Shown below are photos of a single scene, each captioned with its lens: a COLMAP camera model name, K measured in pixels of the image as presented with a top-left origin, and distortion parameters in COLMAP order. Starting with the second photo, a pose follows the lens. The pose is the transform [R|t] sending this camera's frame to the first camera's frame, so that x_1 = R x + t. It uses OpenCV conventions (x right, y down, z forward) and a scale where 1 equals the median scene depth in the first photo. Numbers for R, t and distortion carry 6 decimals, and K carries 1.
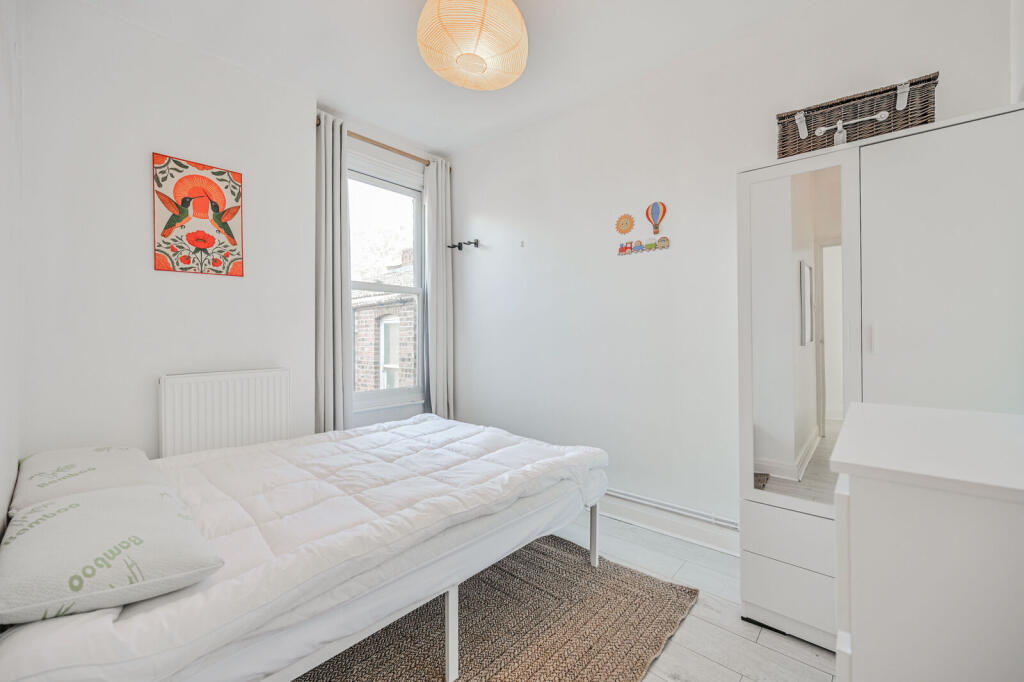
lens RADIAL K [[411.4, 0, 512.5], [0, 411.4, 328.9], [0, 0, 1]] dist [0.001152, 0.000345]
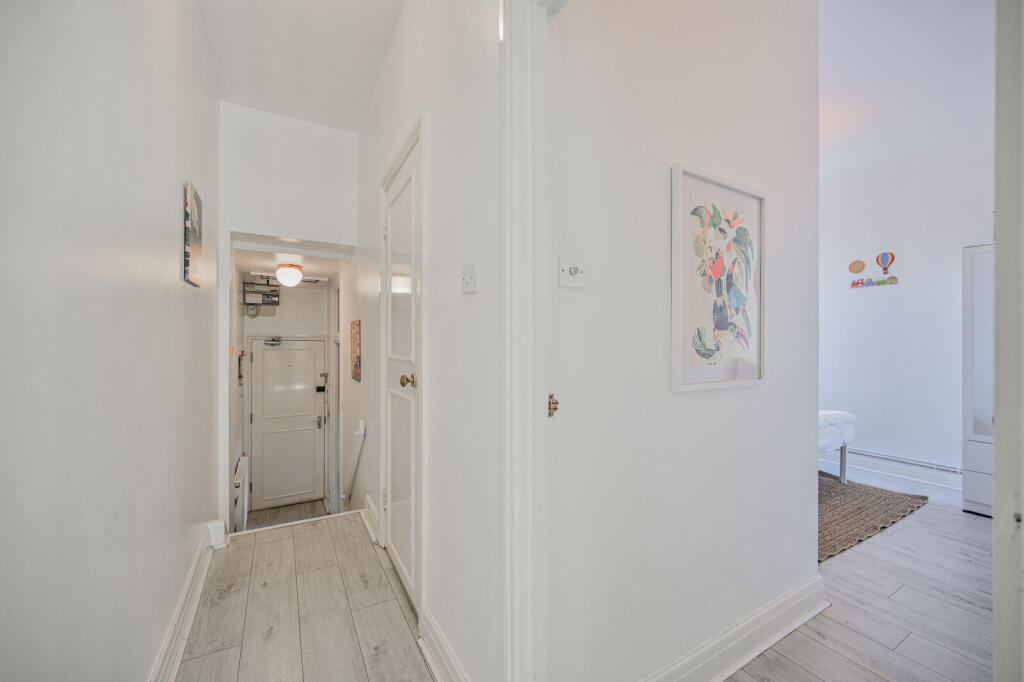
lens RADIAL K [[402.8, 0, 512.0], [0, 402.8, 341.0], [0, 0, 1]] dist [-0.002332, -0.000149]
pose [[0.953787, 0.002442, -0.300473, -0.493294], [-0.000332, 0.999975, 0.007073, -0.001641], [0.300483, -0.006646, 0.953764, -0.774623]]
